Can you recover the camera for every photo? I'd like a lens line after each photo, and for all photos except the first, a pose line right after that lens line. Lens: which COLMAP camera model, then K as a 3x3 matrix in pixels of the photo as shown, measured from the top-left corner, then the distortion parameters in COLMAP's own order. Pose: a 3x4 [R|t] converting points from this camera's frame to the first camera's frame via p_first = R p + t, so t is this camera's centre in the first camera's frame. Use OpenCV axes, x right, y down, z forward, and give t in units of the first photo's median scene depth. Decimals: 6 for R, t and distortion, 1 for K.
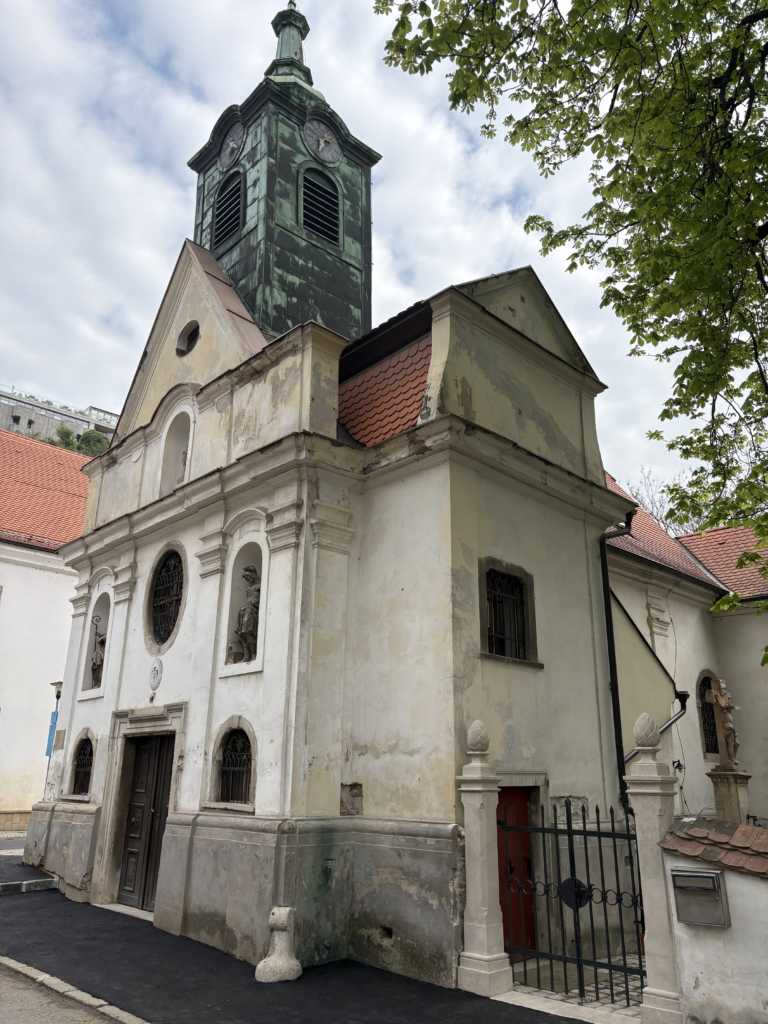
lens RADIAL K [[771.2, 0, 396.2], [0, 771.2, 510.0], [0, 0, 1]] dist [0.031431, 0.003499]
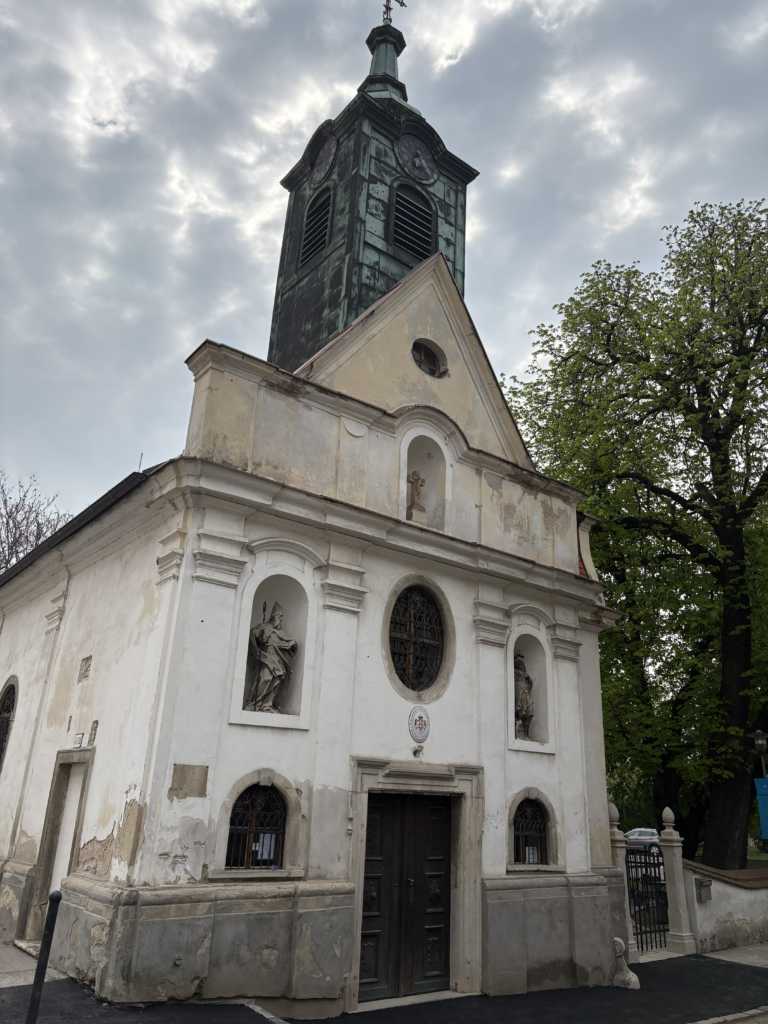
lens RADIAL K [[771.2, 0, 396.2], [0, 771.2, 510.0], [0, 0, 1]] dist [0.031431, 0.003499]
pose [[0.072355, 0.349911, 0.933985, -1.541620], [-0.353430, 0.884669, -0.304055, 0.341762], [-0.932659, -0.308098, 0.187679, 1.165615]]
